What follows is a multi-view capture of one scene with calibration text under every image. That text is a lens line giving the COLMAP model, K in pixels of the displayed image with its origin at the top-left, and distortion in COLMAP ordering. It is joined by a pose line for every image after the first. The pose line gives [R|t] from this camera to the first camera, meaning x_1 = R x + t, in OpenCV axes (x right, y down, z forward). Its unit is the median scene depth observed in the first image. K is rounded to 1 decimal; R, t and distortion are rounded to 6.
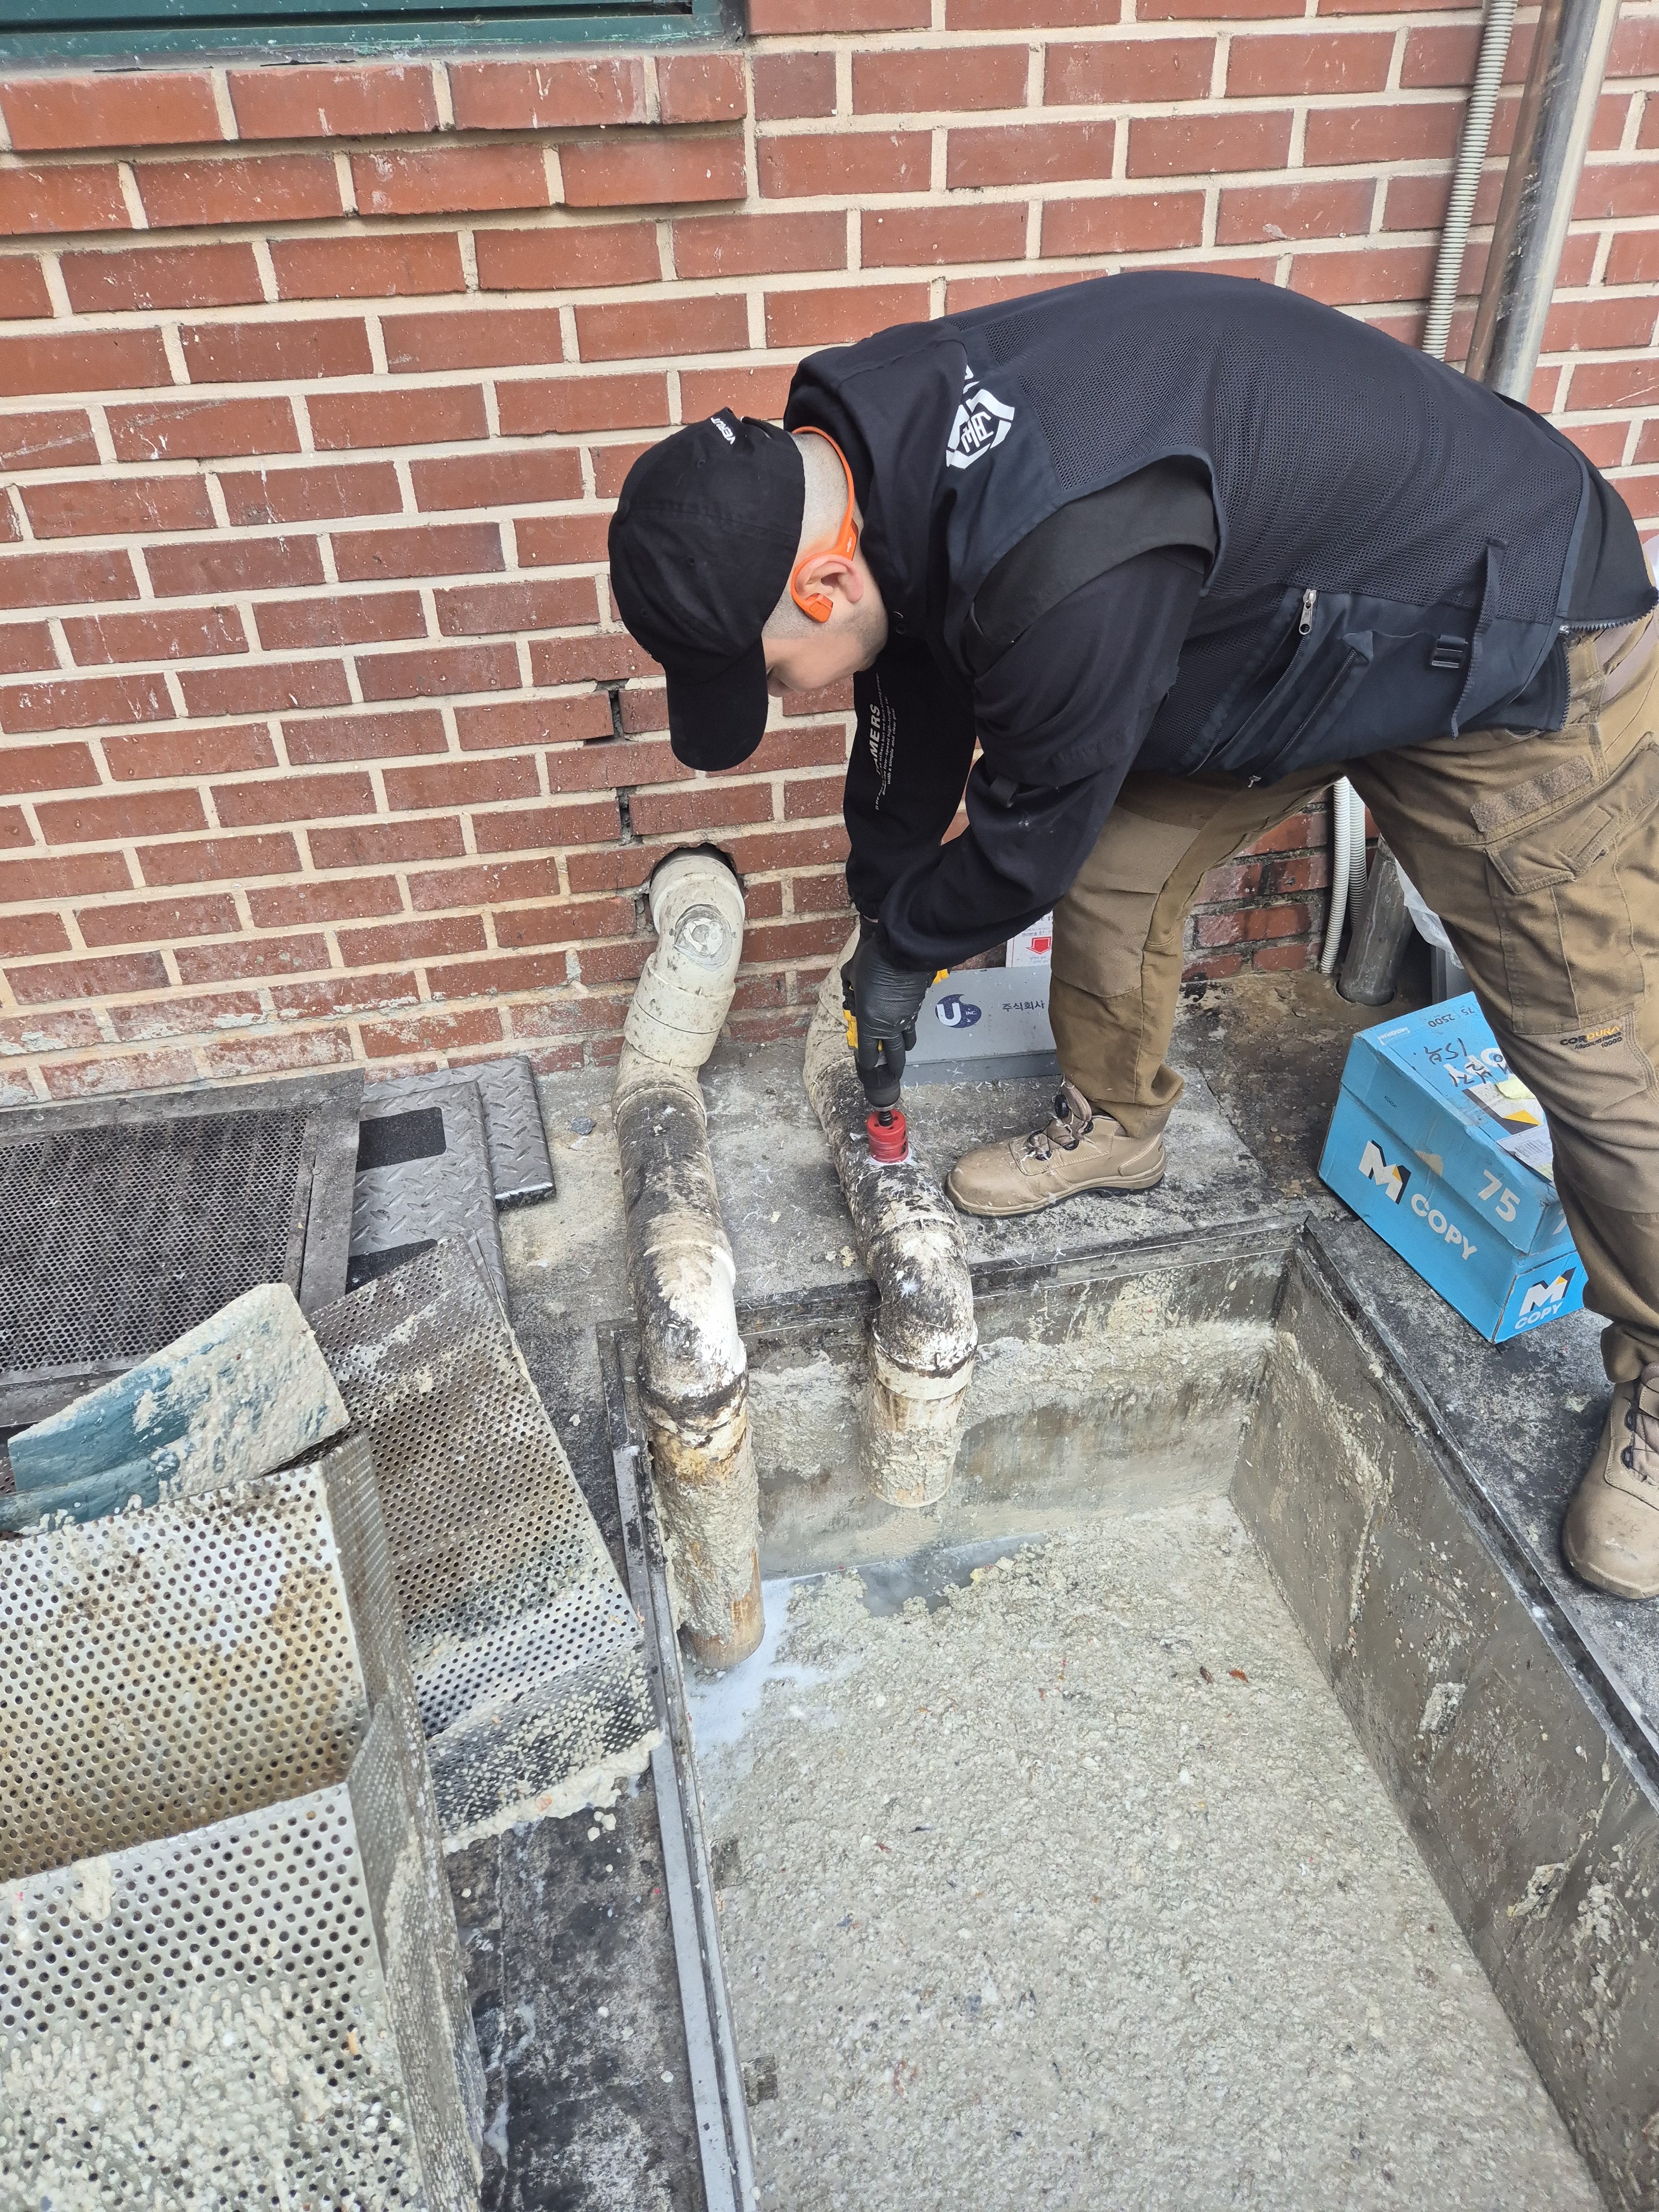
lens RADIAL K [[1471.2, 0, 822.2], [0, 1471.2, 1093.2], [0, 0, 1]] dist [0.073344, -0.067807]
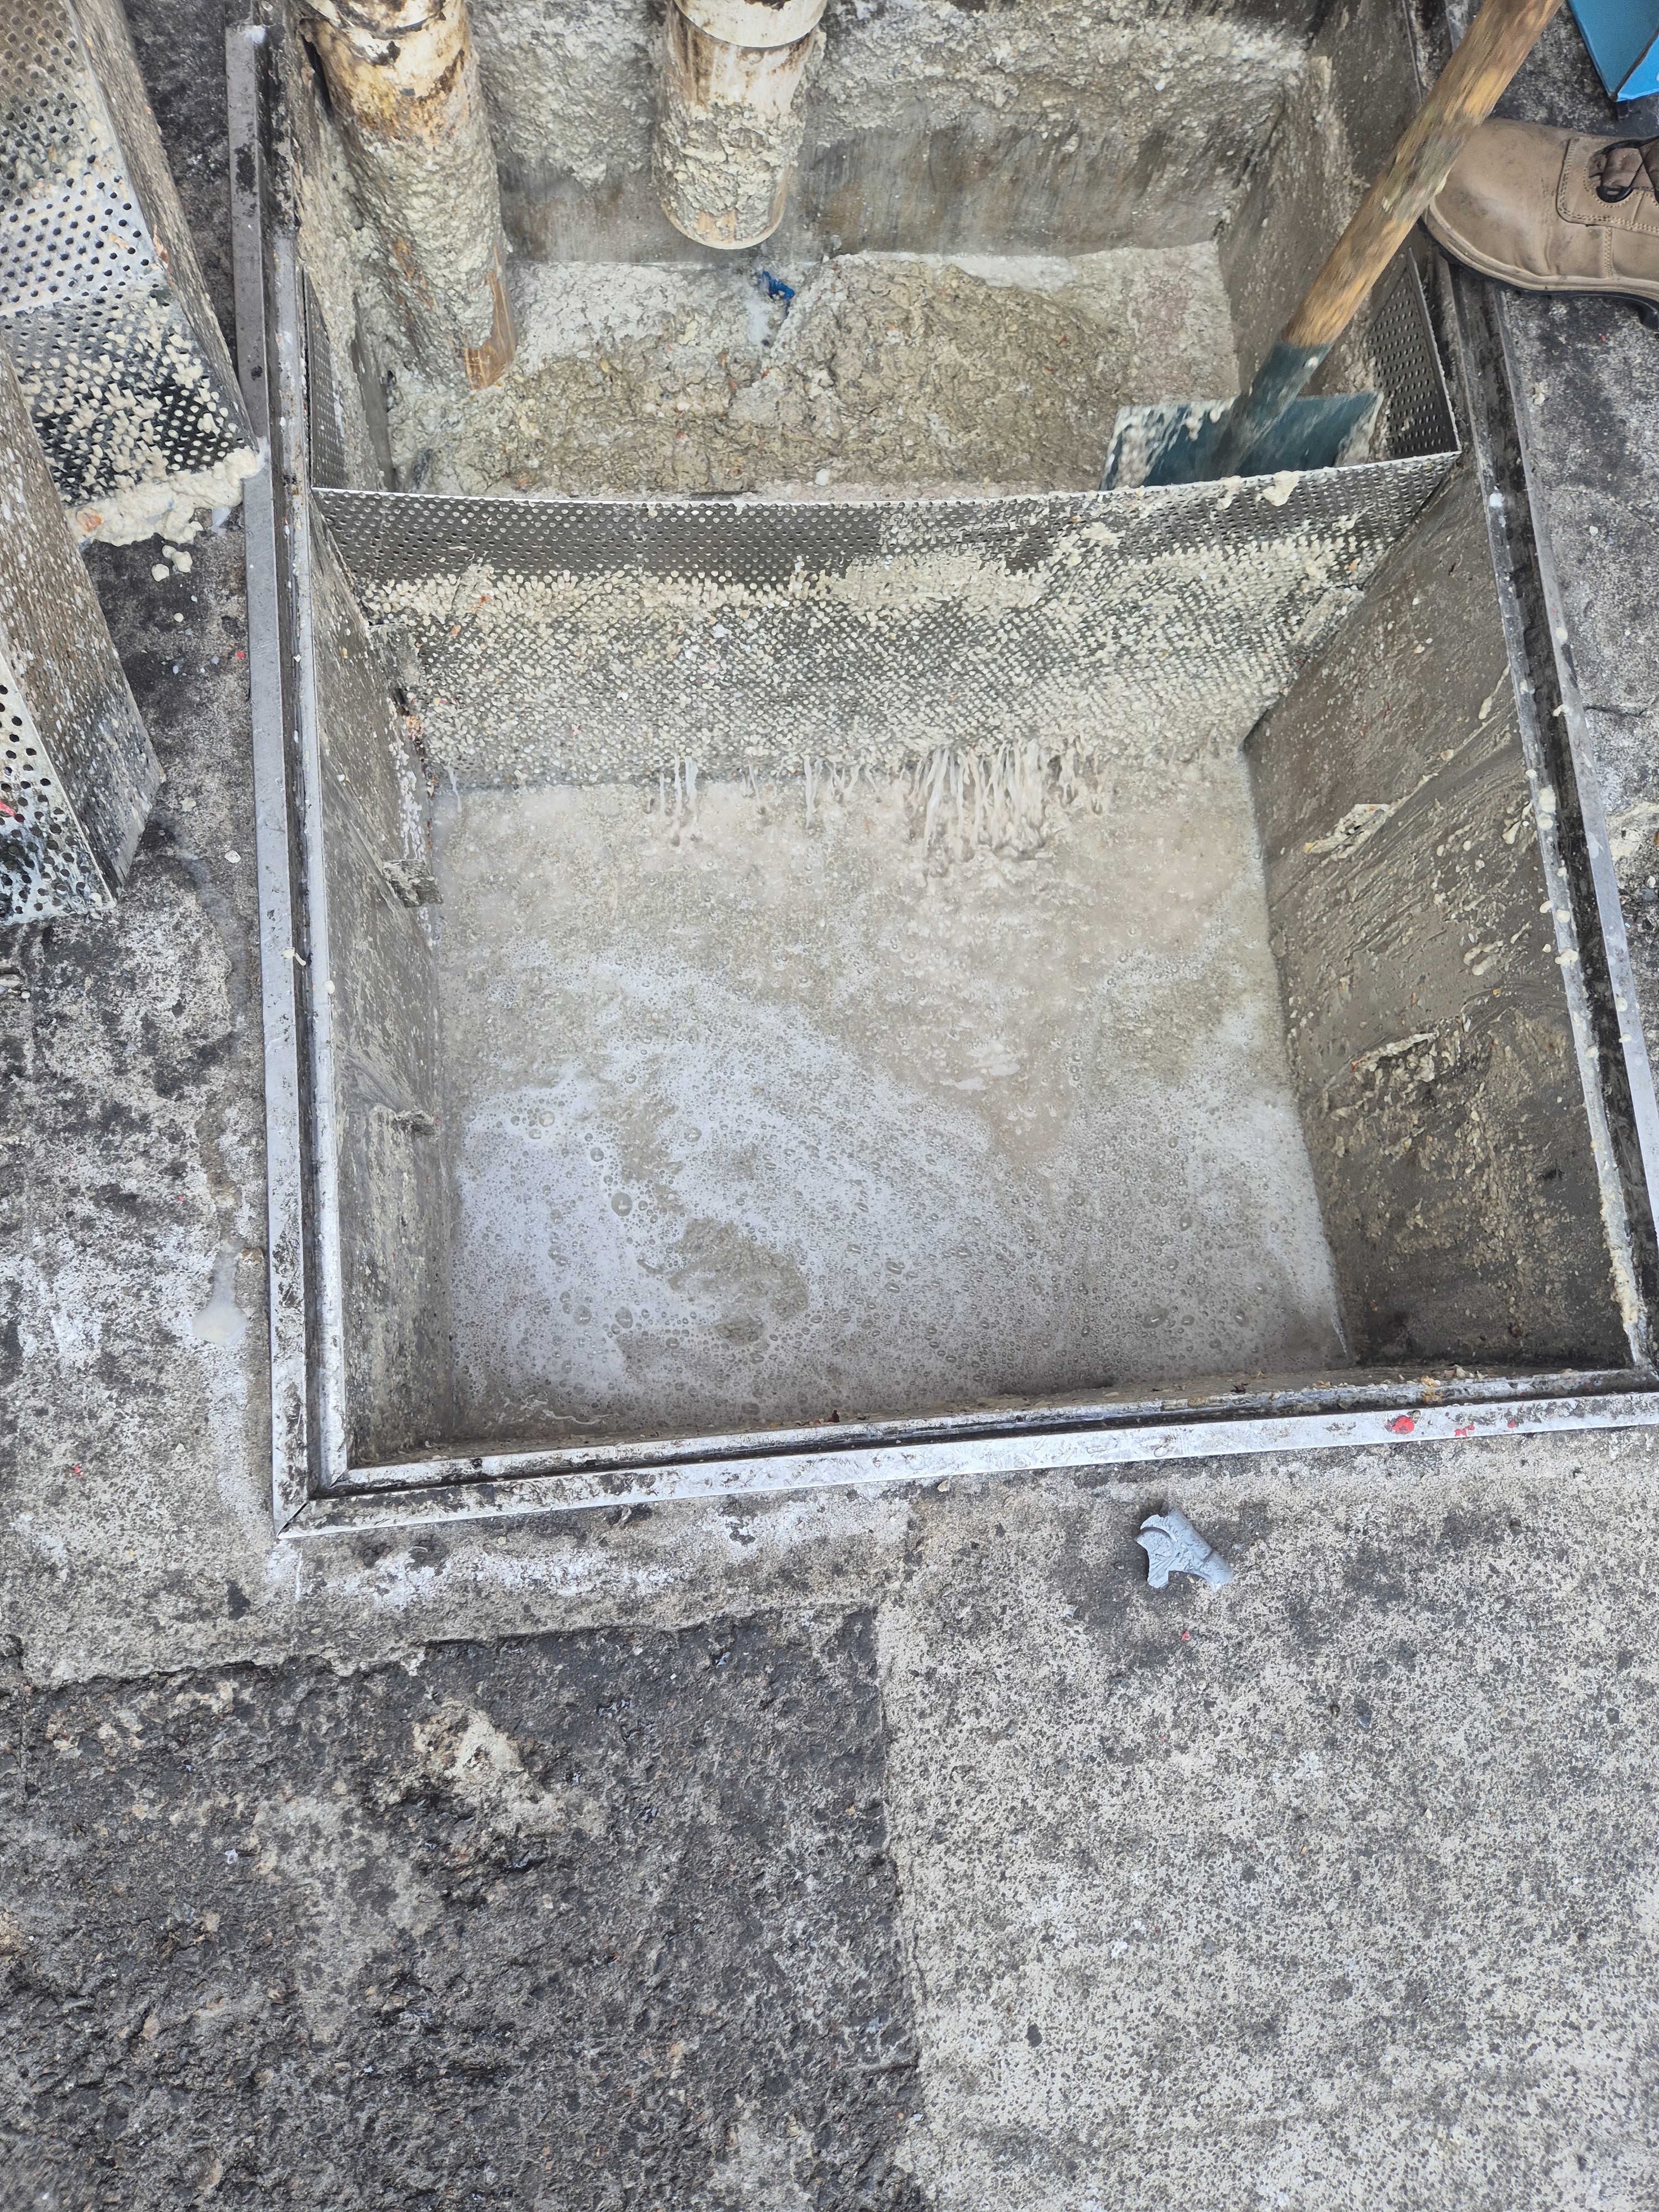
lens RADIAL K [[1475.3, 0, 842.0], [0, 1475.3, 1132.5], [0, 0, 1]] dist [0.054852, -0.044946]
pose [[0.987902, 0.130199, 0.084254, 0.123975], [-0.153477, 0.742849, 0.651629, 0.130793], [0.022253, -0.656677, 0.753844, 0.206883]]
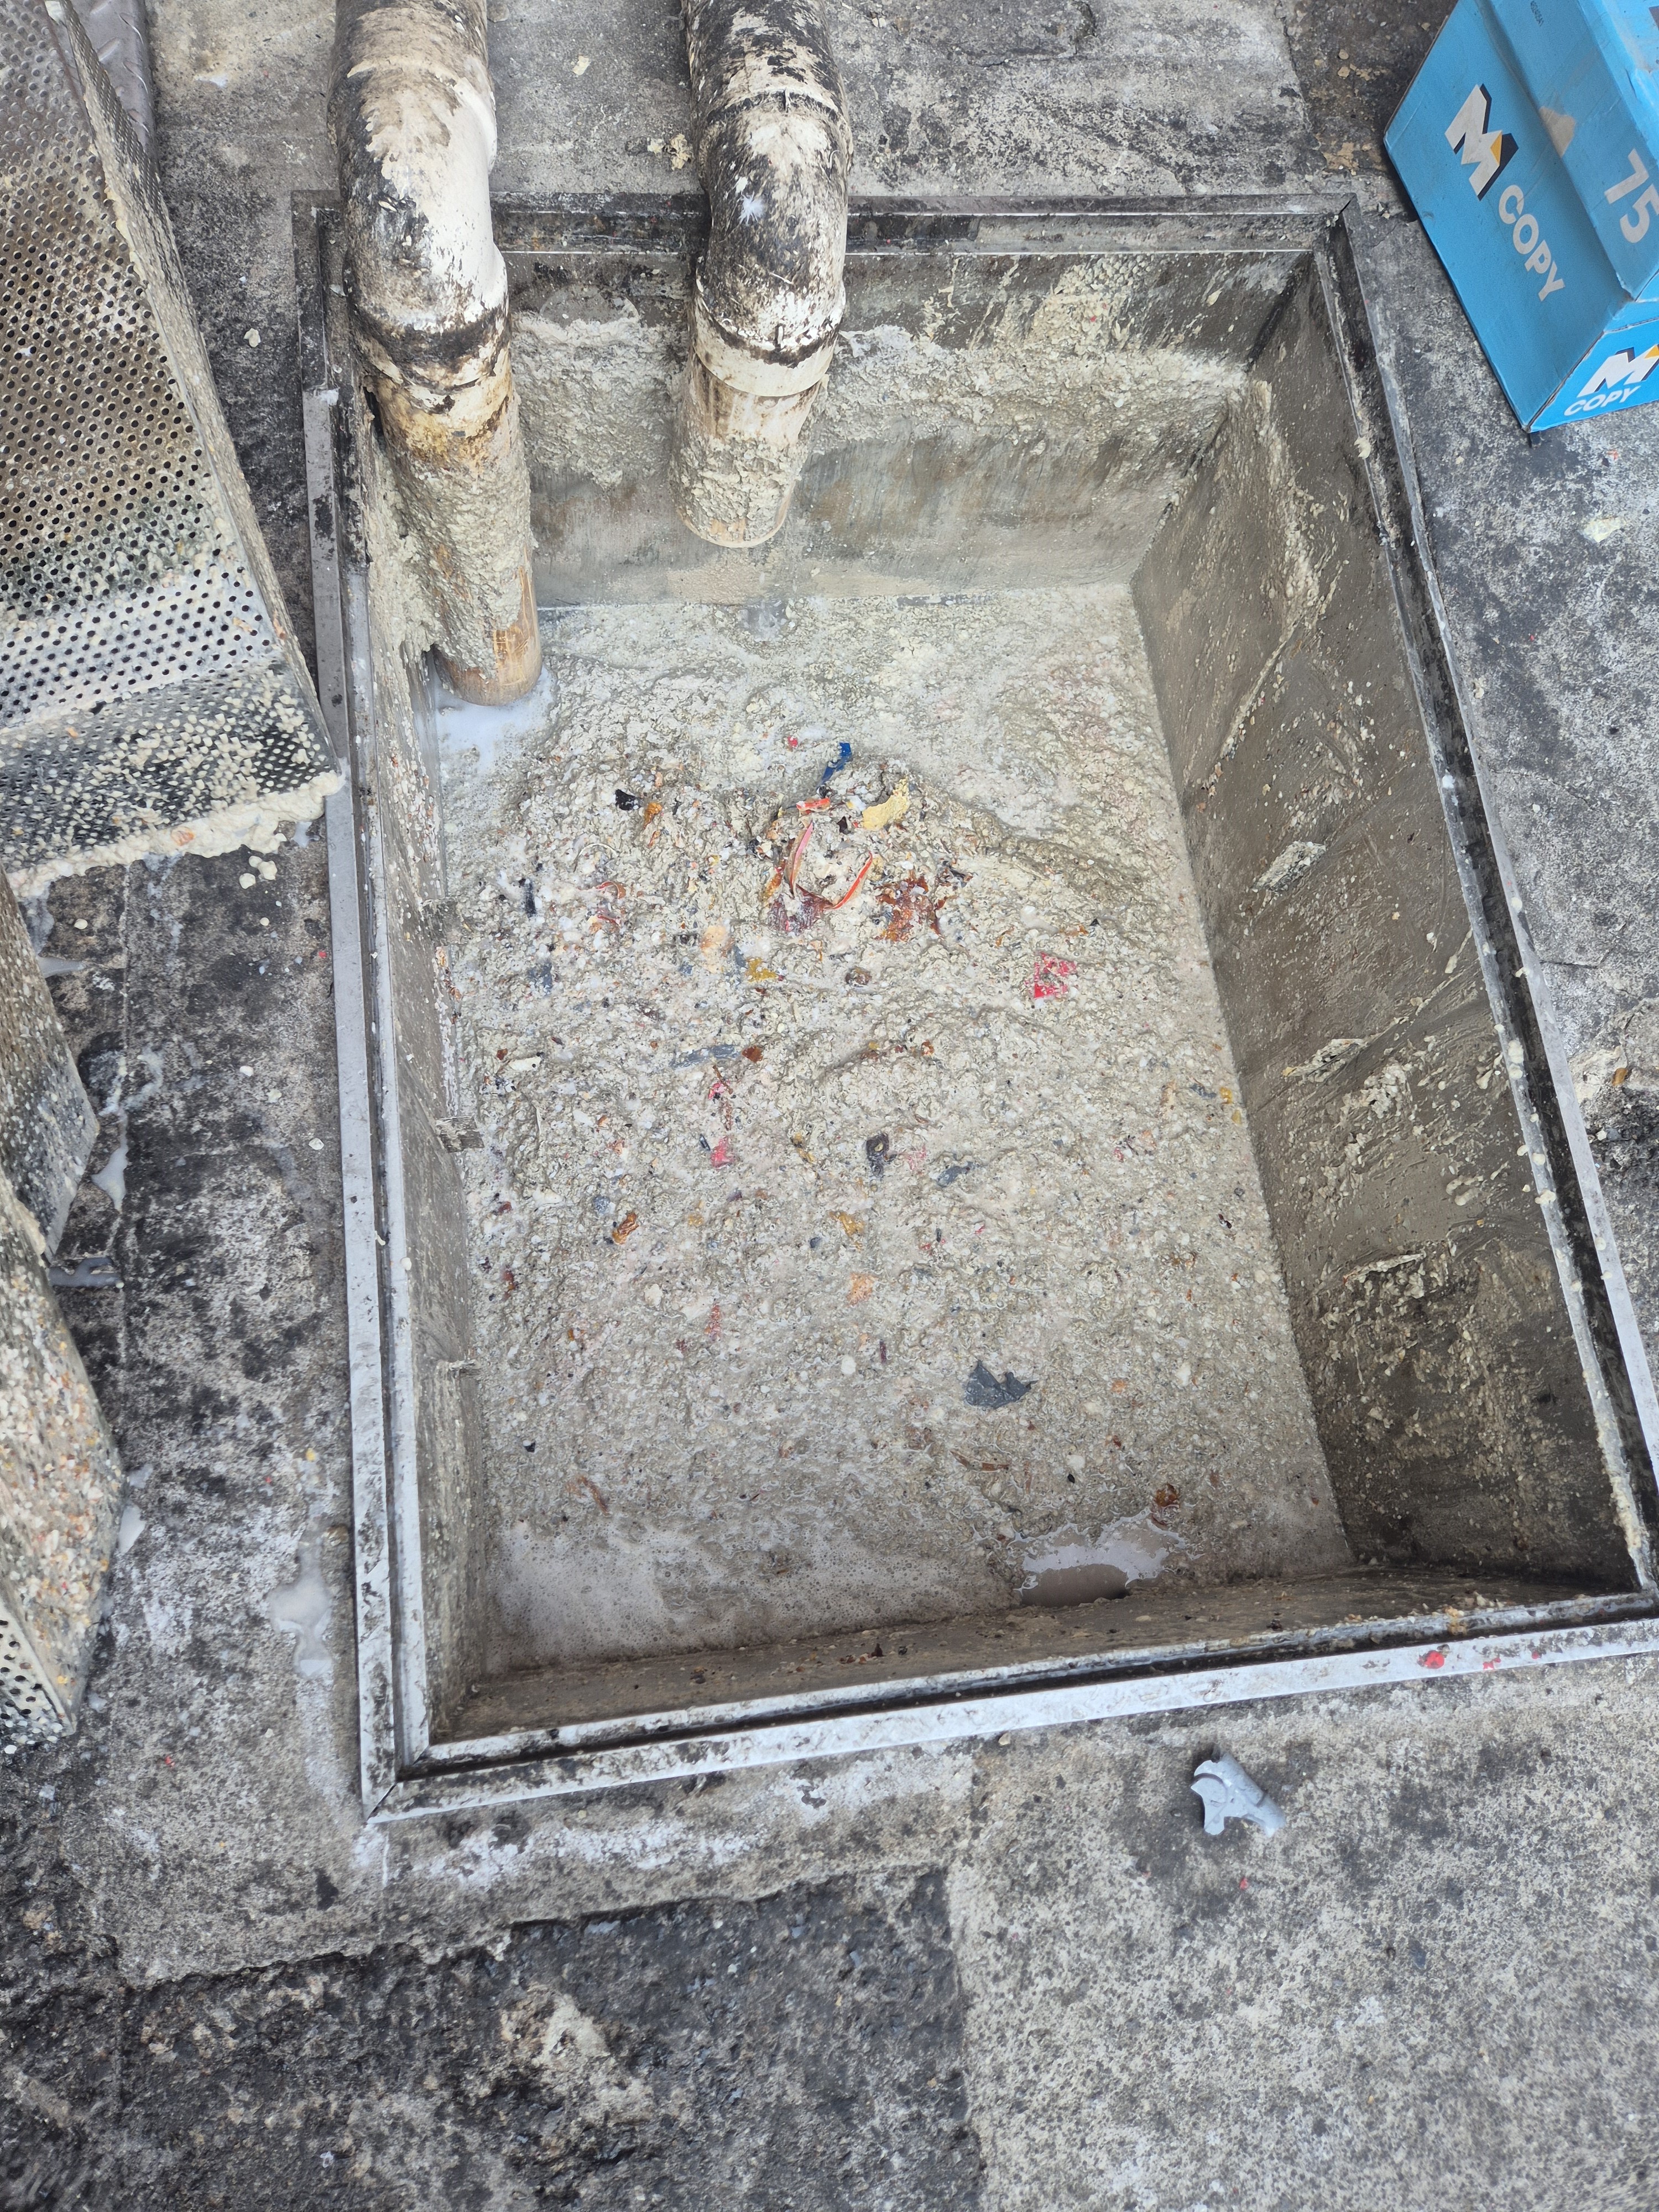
lens RADIAL K [[1471.2, 0, 822.2], [0, 1471.2, 1093.2], [0, 0, 1]] dist [0.073344, -0.067807]
pose [[0.987649, 0.116132, 0.105178, 0.066078], [-0.155575, 0.806513, 0.570380, 0.063867], [-0.018588, -0.579699, 0.814619, 0.214125]]
